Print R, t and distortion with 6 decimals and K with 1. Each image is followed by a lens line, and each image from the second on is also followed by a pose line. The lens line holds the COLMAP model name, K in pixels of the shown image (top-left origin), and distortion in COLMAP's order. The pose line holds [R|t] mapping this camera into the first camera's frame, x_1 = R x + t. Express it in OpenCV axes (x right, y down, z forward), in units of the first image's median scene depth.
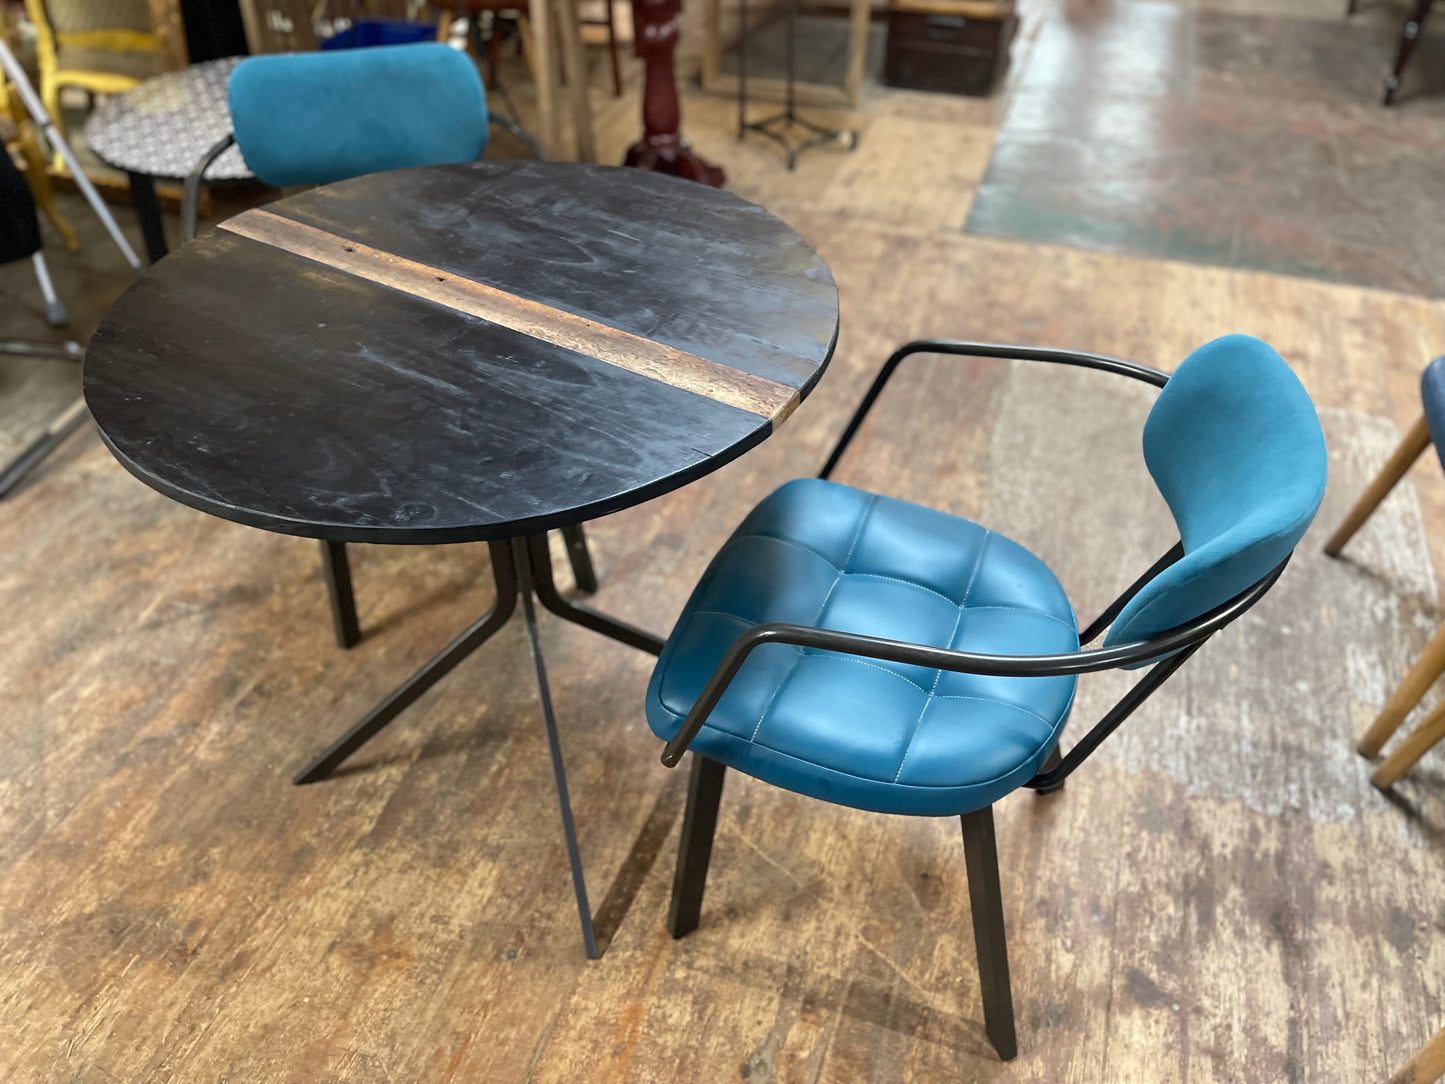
lens RADIAL K [[1082.4, 0, 722.5], [0, 1082.4, 542.0], [0, 0, 1]] dist [0.071808, -0.103481]
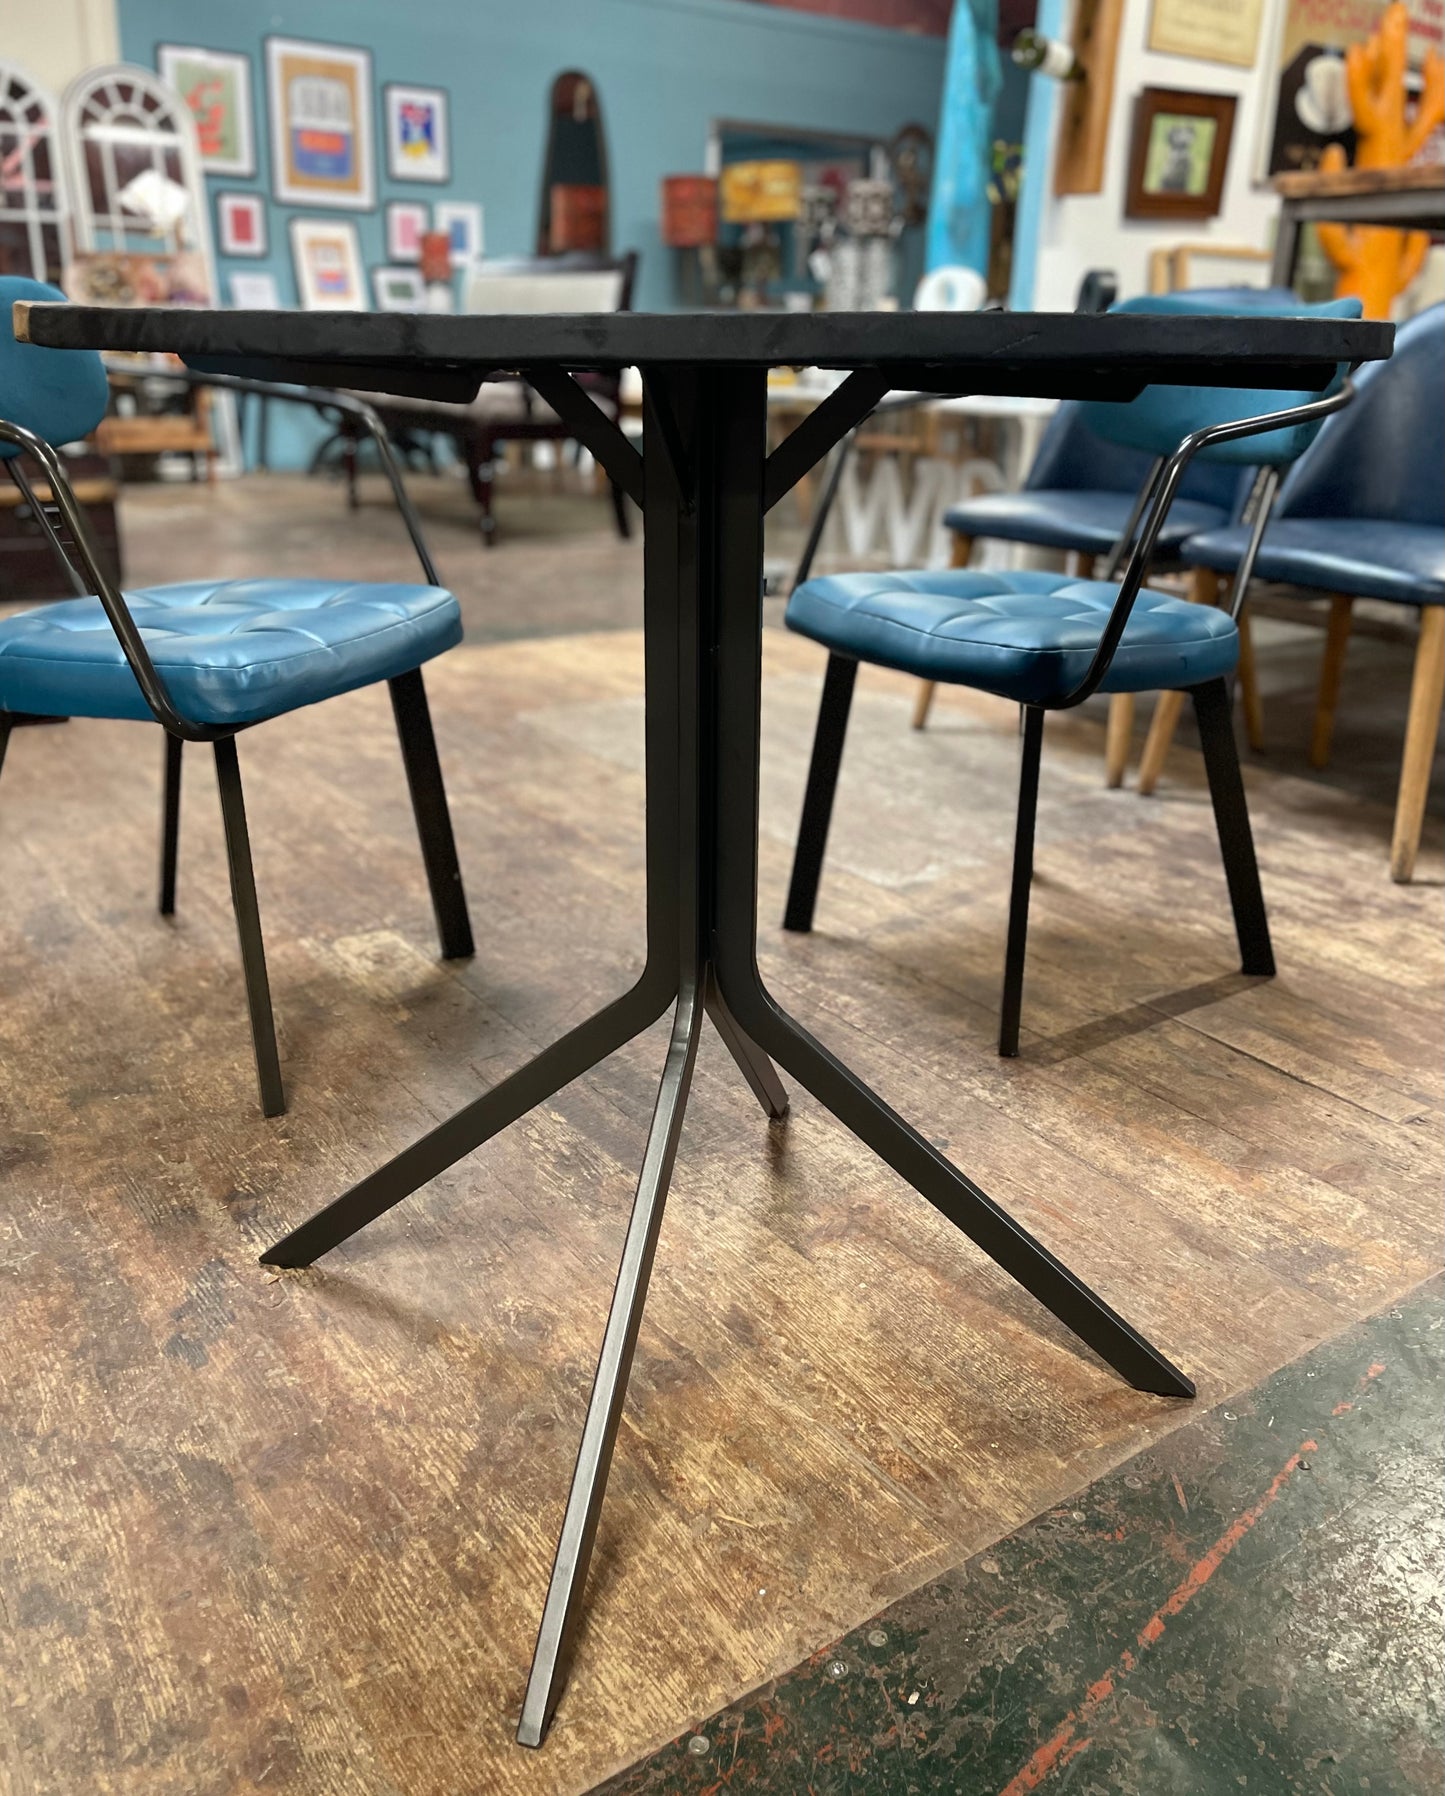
lens RADIAL K [[1463.1, 0, 713.4], [0, 1463.1, 868.3], [0, 0, 1]] dist [0.040129, -0.047744]
pose [[0.596508, -0.269870, 0.755876, -0.935365], [0.508159, 0.855961, -0.095417, 0.217733], [-0.621251, 0.441022, 0.647725, 0.335384]]
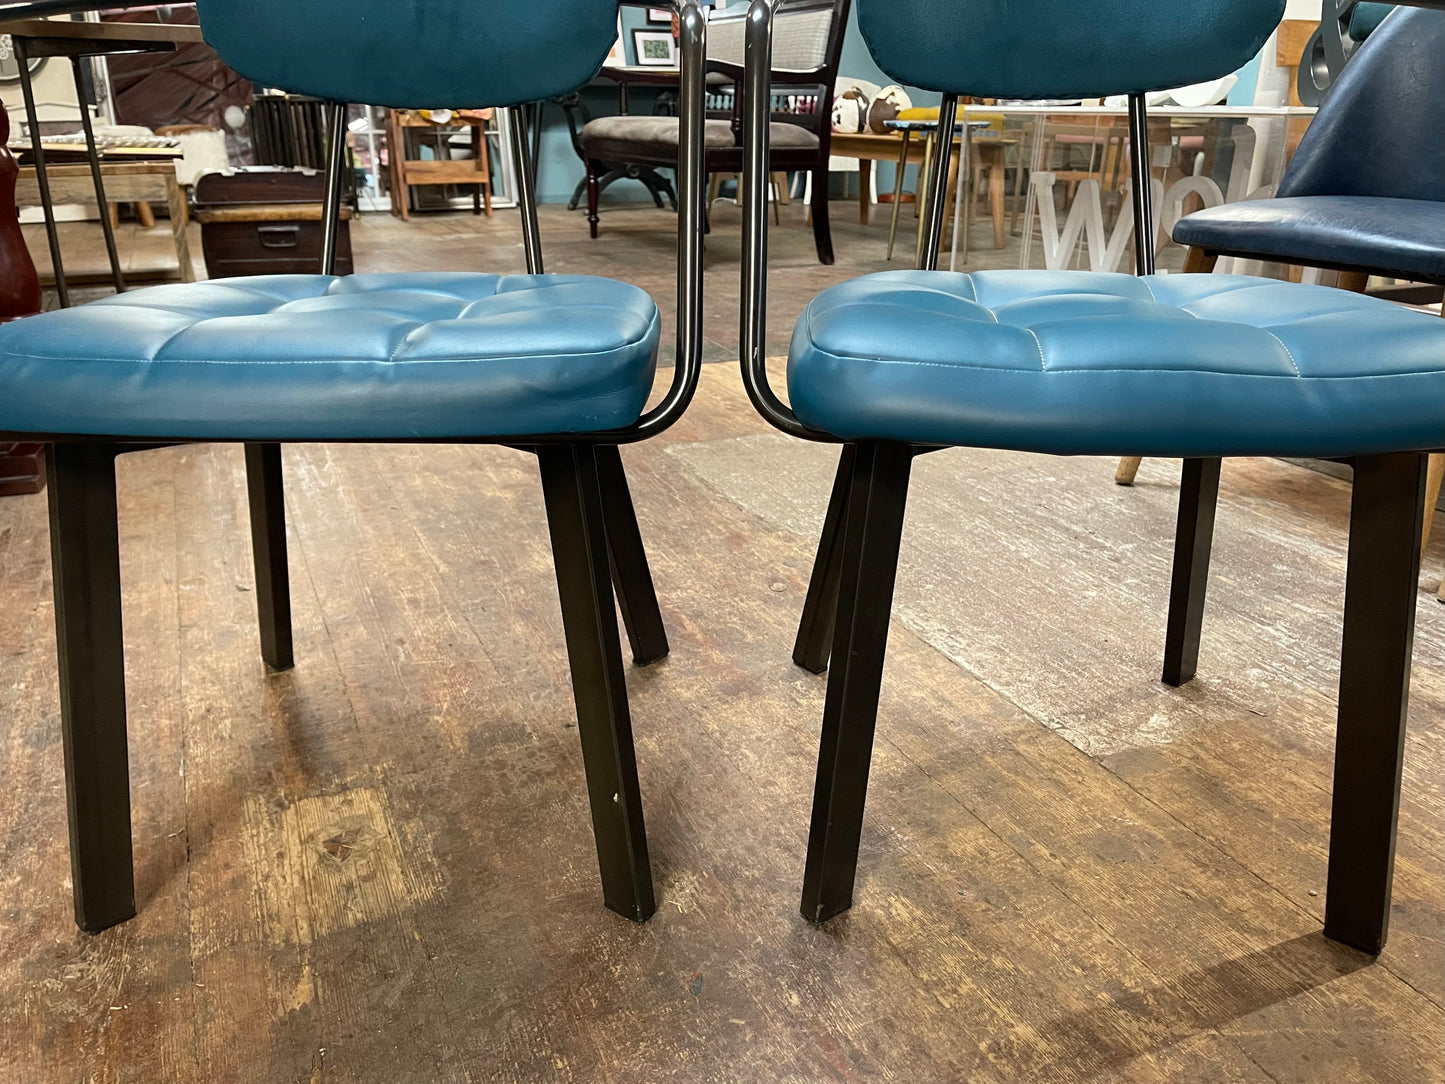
lens RADIAL K [[1130.1, 0, 708.0], [0, 1130.1, 506.7], [0, 0, 1]] dist [0.071419, -0.092388]
pose [[0.734002, -0.230463, 0.638849, -0.418957], [0.440424, 0.877576, -0.189439, 0.072203], [-0.516980, 0.420413, 0.745644, 0.643475]]
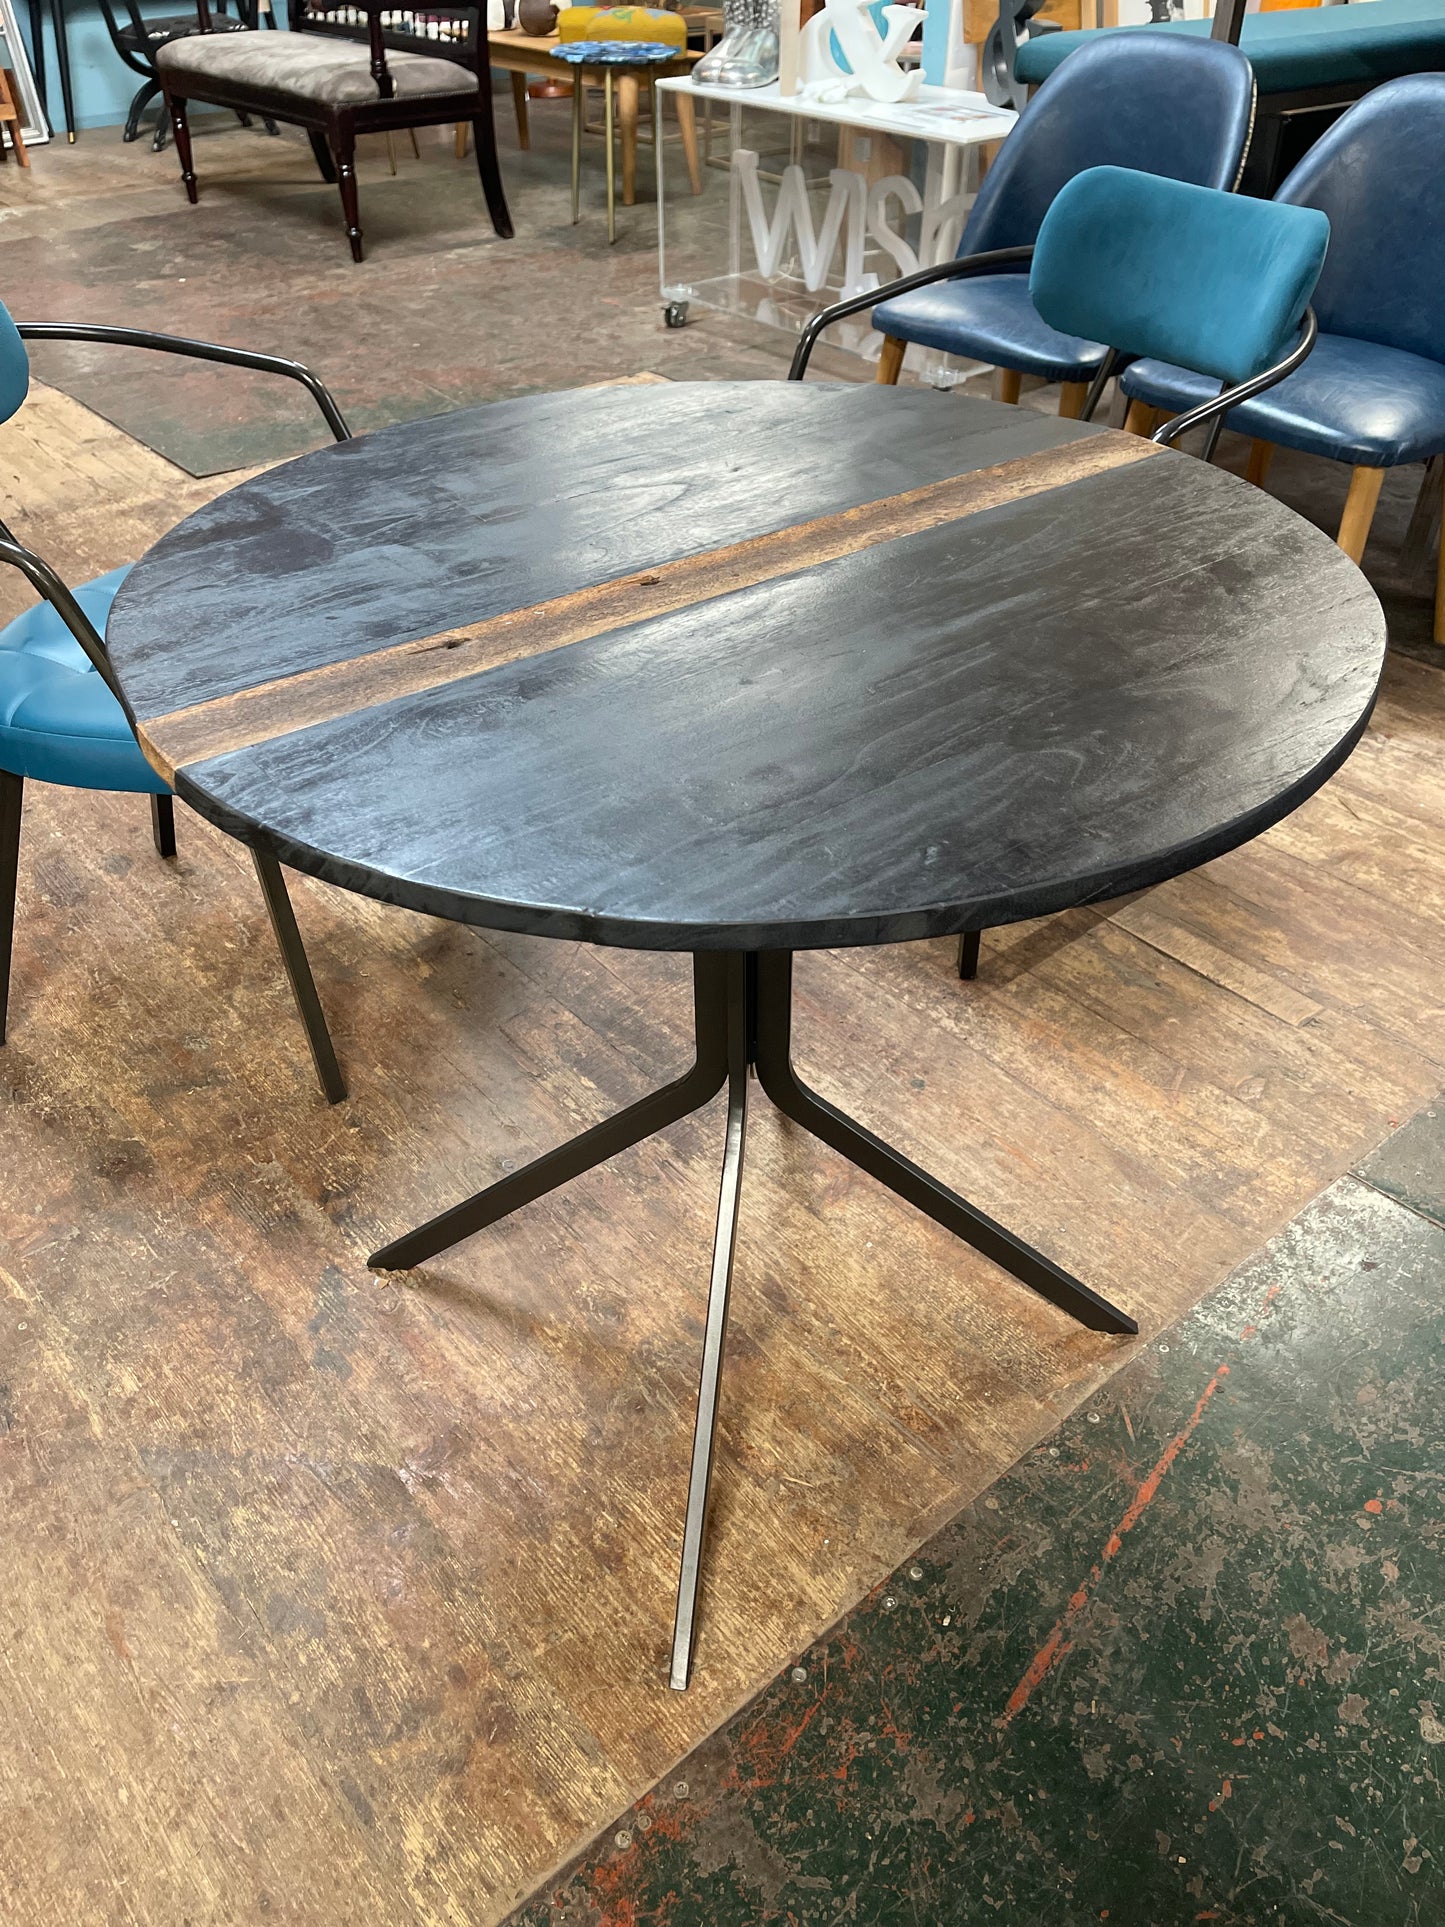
lens RADIAL K [[1436.4, 0, 714.4], [0, 1436.4, 972.6], [0, 0, 1]] dist [0.041111, -0.029837]
pose [[0.519200, -0.536702, 0.665118, -0.939587], [0.556932, 0.802773, 0.213030, -0.031885], [-0.648272, 0.259821, 0.715707, 0.234325]]
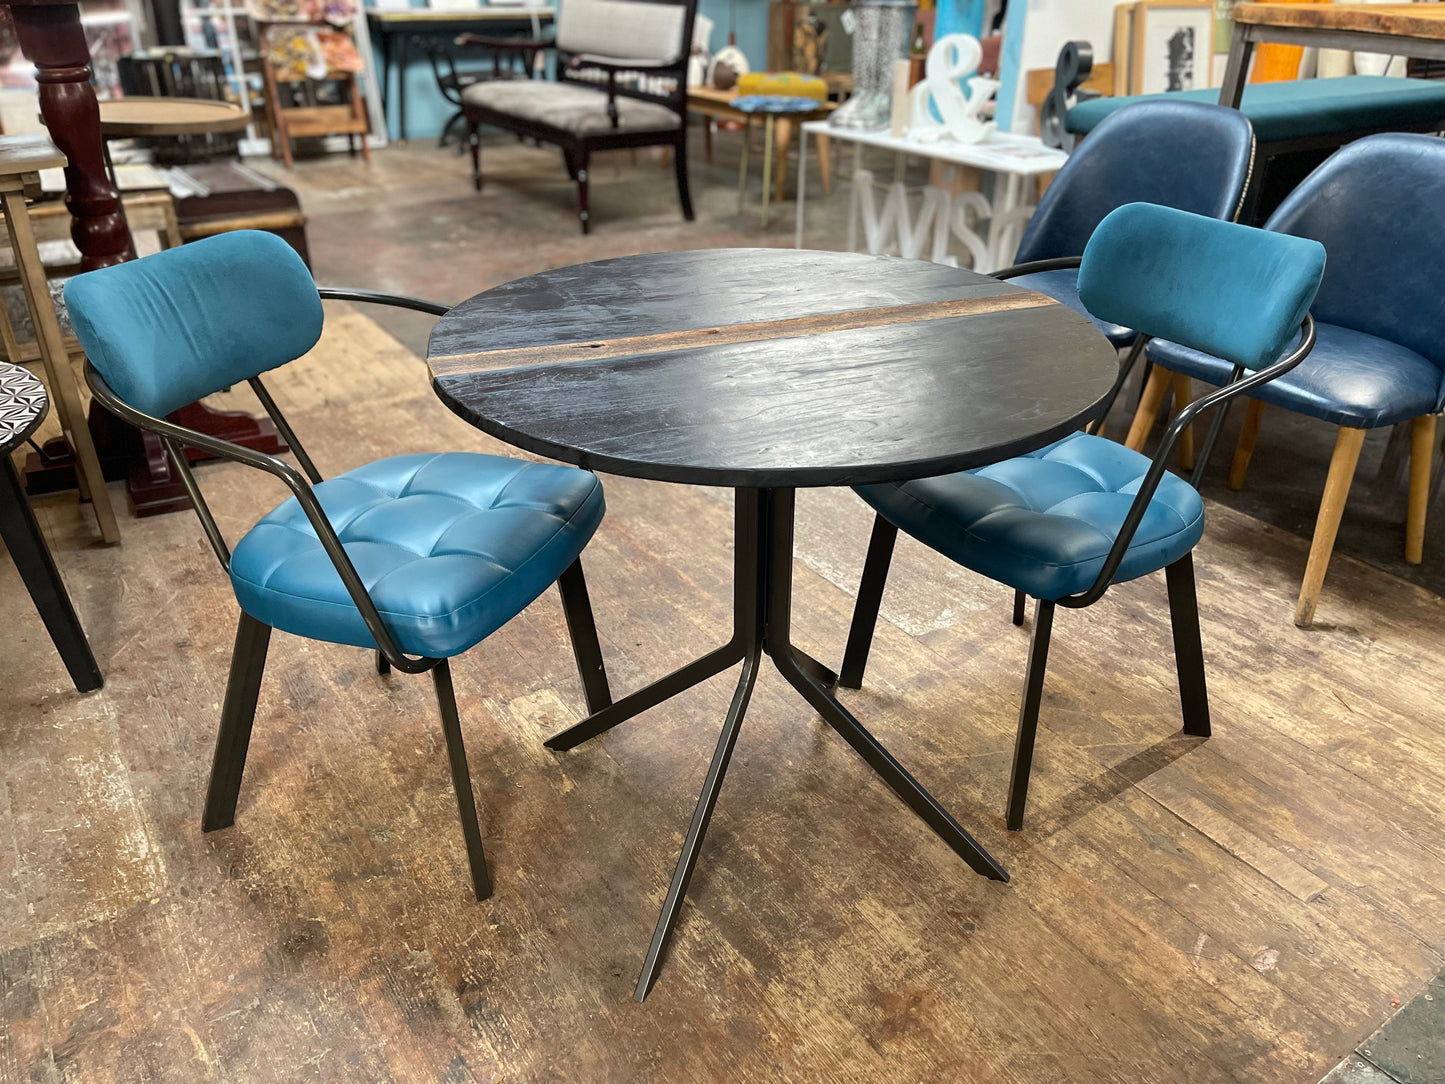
lens RADIAL K [[1077.1, 0, 721.4], [0, 1077.1, 551.8], [0, 0, 1]] dist [0.041111, -0.029837]
pose [[0.608589, -0.384585, 0.694056, -0.851403], [0.510994, 0.859129, 0.027984, -0.069958], [-0.607045, 0.337628, 0.719377, 0.267105]]
